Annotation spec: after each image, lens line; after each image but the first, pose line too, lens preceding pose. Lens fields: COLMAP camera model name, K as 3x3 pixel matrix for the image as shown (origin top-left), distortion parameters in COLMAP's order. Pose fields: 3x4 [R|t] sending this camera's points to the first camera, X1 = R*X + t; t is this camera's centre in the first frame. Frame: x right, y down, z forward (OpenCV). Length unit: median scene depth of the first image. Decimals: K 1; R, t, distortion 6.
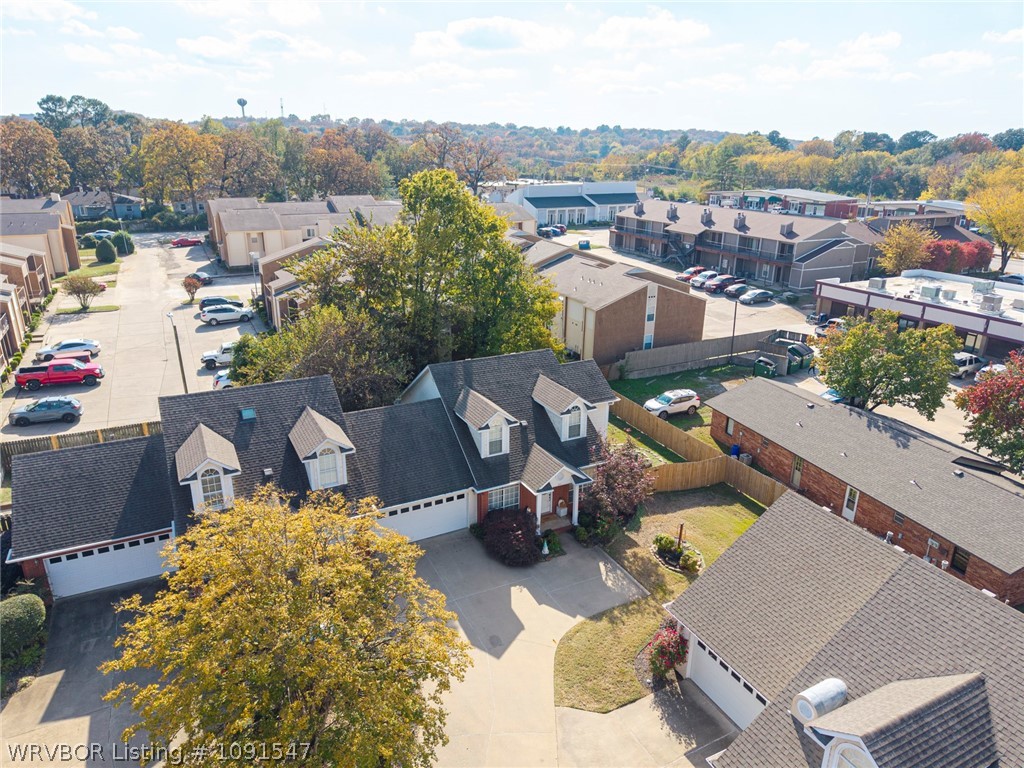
lens RADIAL K [[685.2, 0, 513.2], [0, 685.2, 383.7], [0, 0, 1]] dist [0.014473, -0.012818]
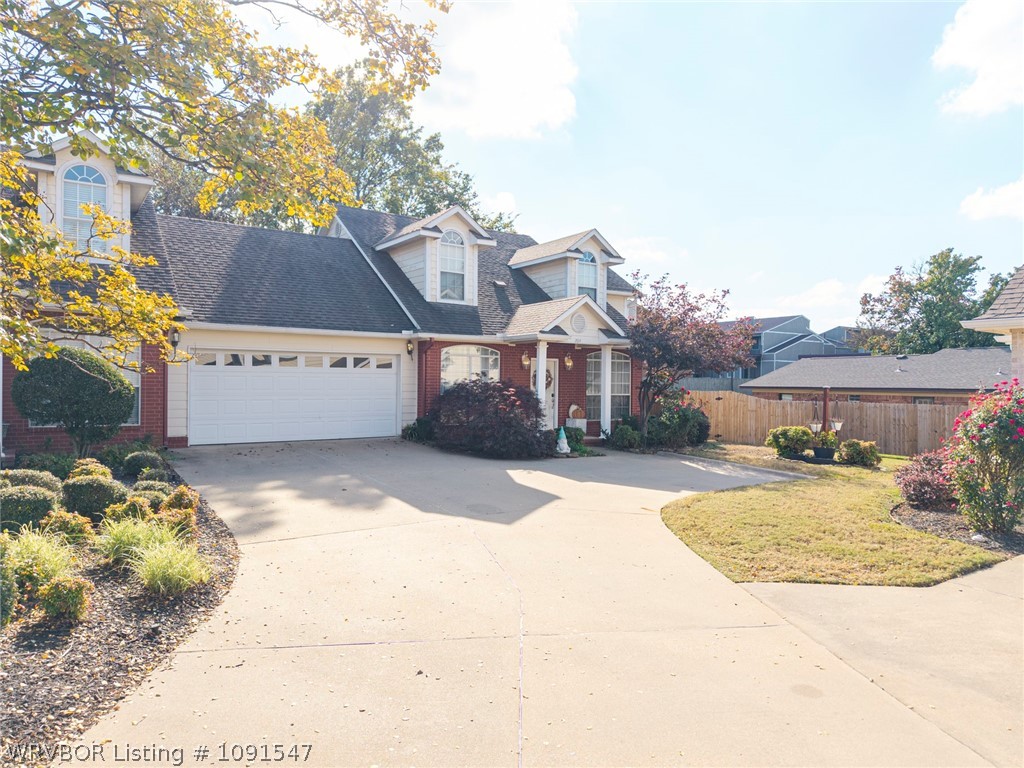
lens RADIAL K [[685.2, 0, 511.5], [0, 685.2, 382.0], [0, 0, 1]] dist [0.014473, -0.012818]
pose [[0.994003, -0.000142, 0.109348, -0.038600], [0.036349, 0.943561, -0.329197, 0.339954], [-0.103130, 0.331197, 0.937909, 0.517502]]
